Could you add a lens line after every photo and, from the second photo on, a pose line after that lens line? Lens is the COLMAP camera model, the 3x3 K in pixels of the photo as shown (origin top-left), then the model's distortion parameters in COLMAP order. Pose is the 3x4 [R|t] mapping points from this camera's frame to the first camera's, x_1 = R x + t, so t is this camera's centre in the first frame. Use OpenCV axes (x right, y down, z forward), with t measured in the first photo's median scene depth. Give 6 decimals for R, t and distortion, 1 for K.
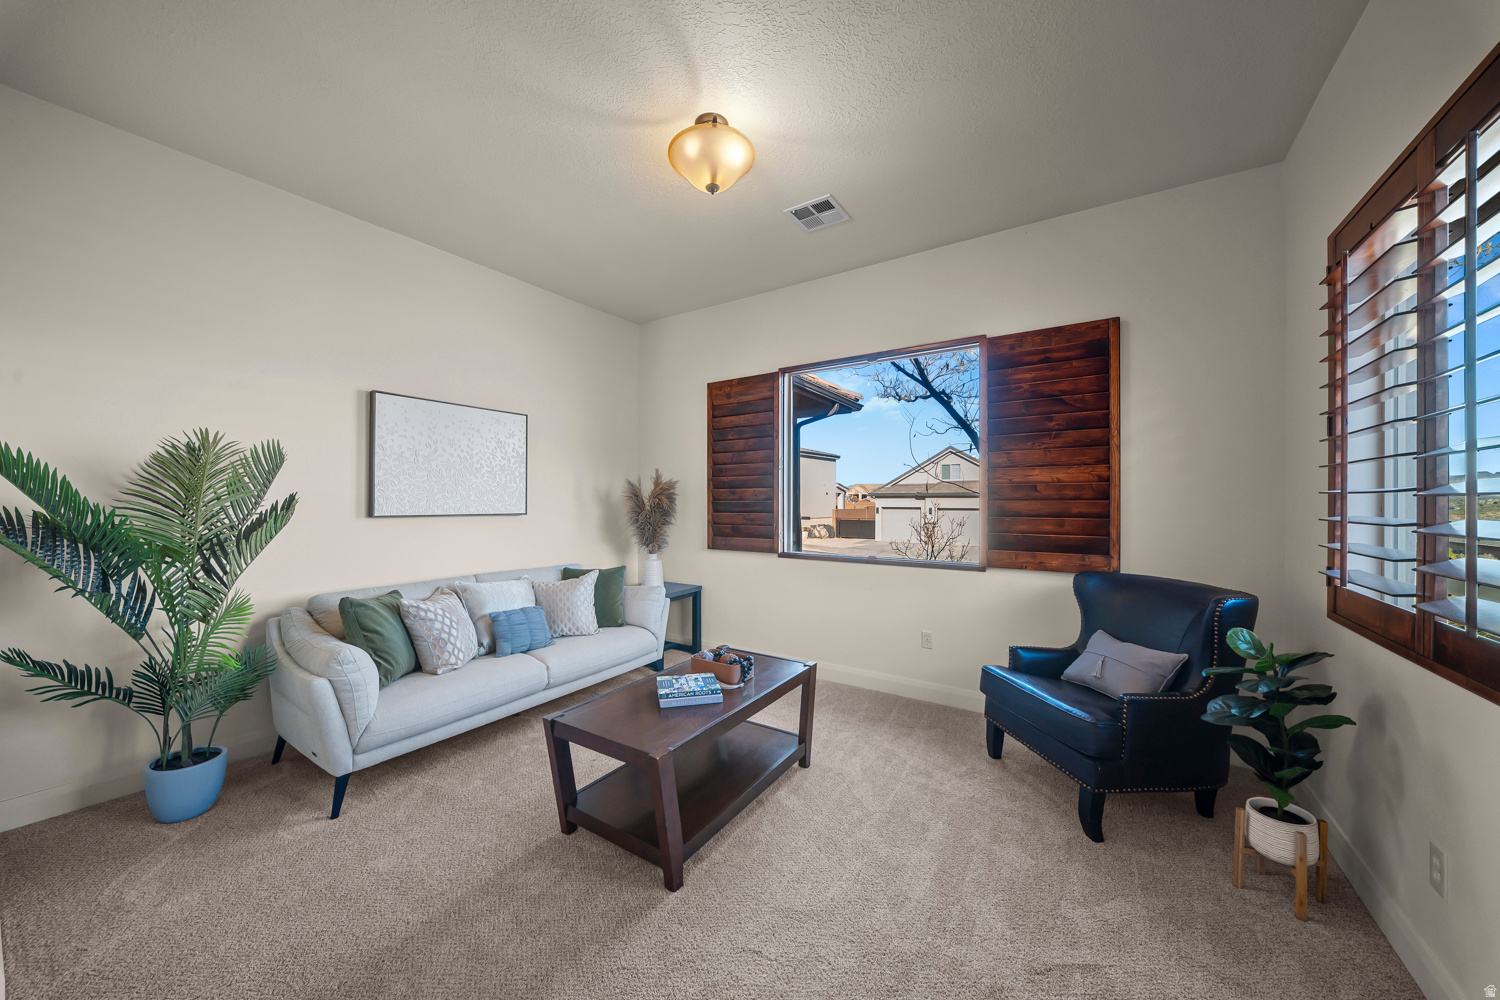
lens RADIAL K [[525.7, 0, 742.4], [0, 525.7, 499.8], [0, 0, 1]] dist [0.019049, -0.009419]
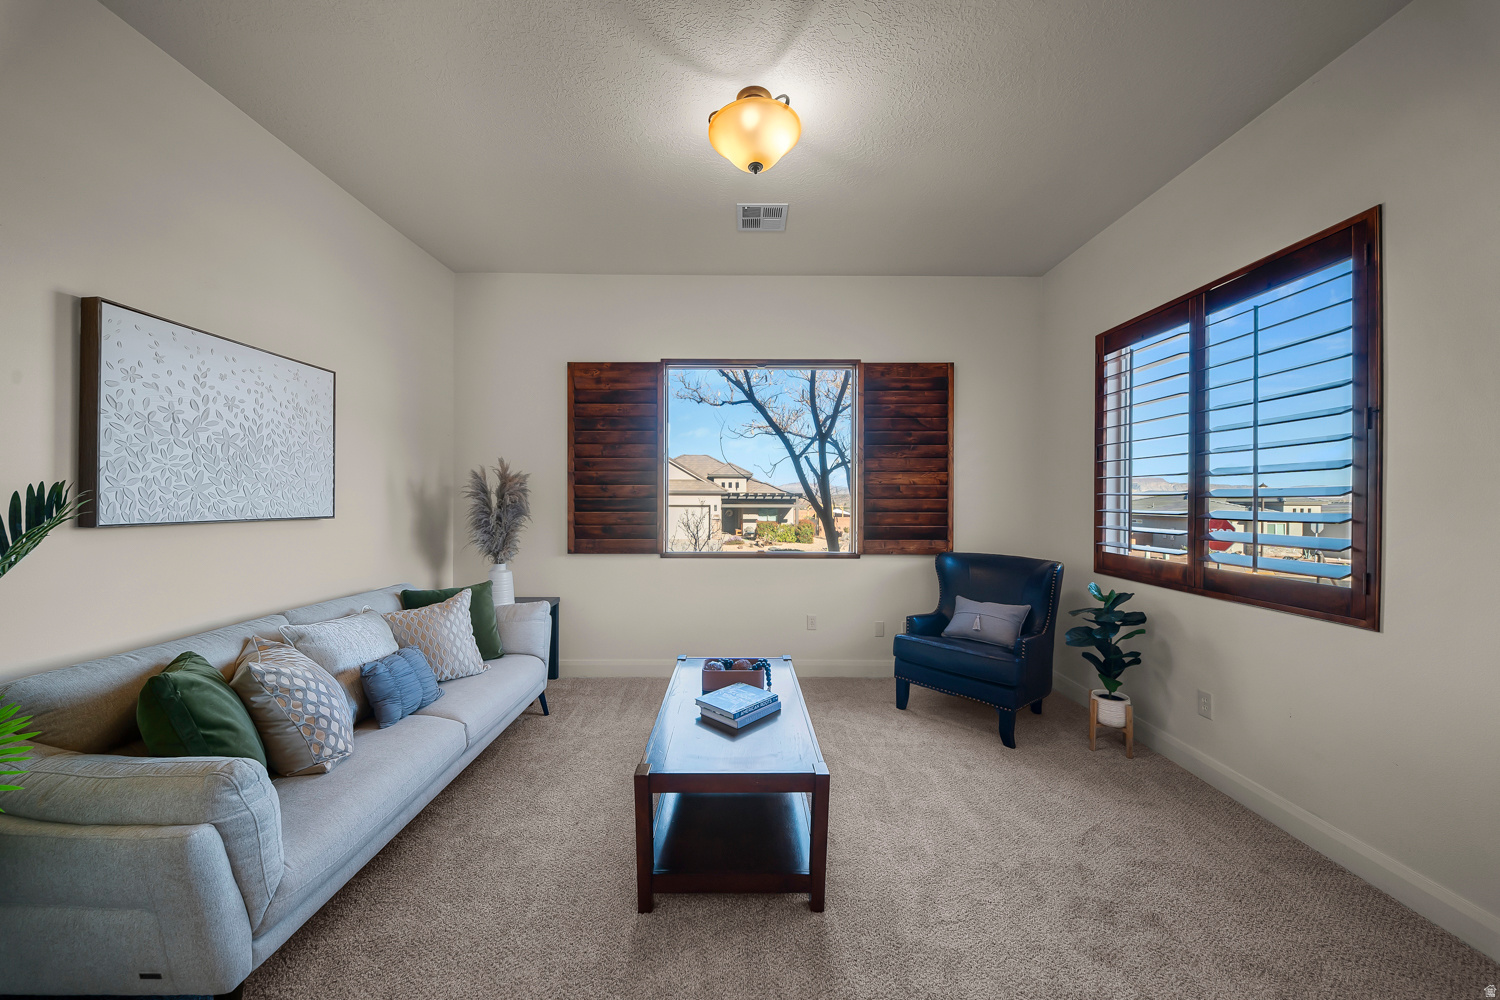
lens RADIAL K [[525.7, 0, 742.4], [0, 525.7, 499.8], [0, 0, 1]] dist [0.019049, -0.009419]
pose [[0.830603, 0.000247, 0.556865, -0.449416], [-0.003816, 0.999979, 0.005249, -0.001547], [-0.556852, -0.006485, 0.830587, 0.171203]]
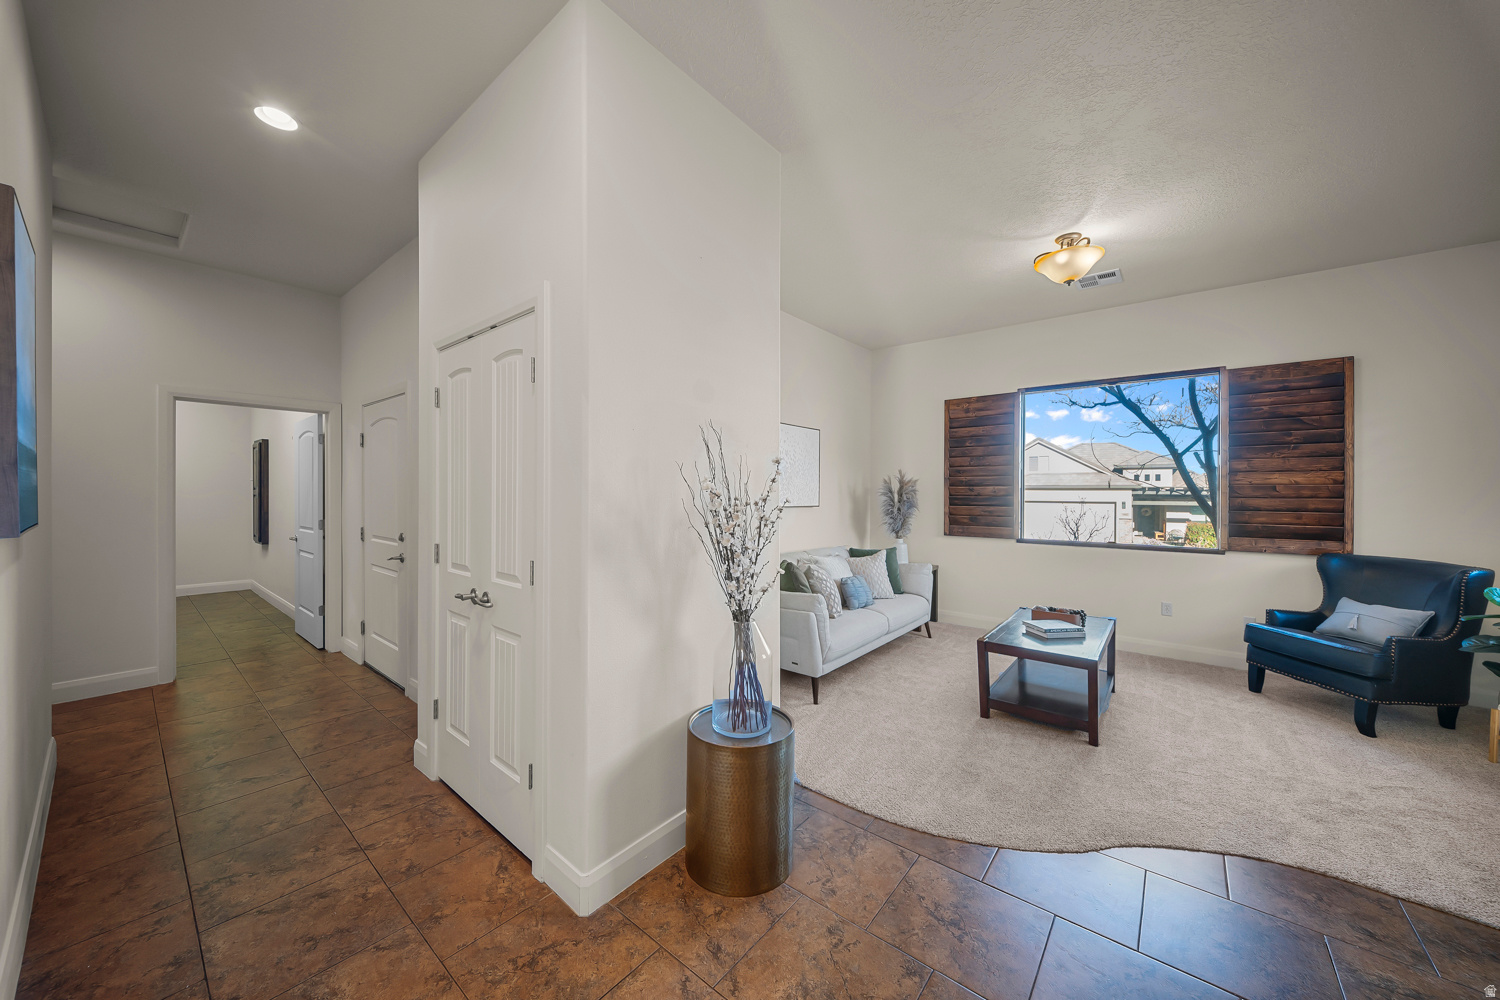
lens RADIAL K [[526.6, 0, 735.2], [0, 526.6, 492.2], [0, 0, 1]] dist [-0.012182, -0.000180]
pose [[0.993666, 0.003208, -0.112325, -0.596660], [-0.002840, 0.999990, 0.003433, -0.014277], [0.112335, -0.003092, 0.993666, -0.389159]]
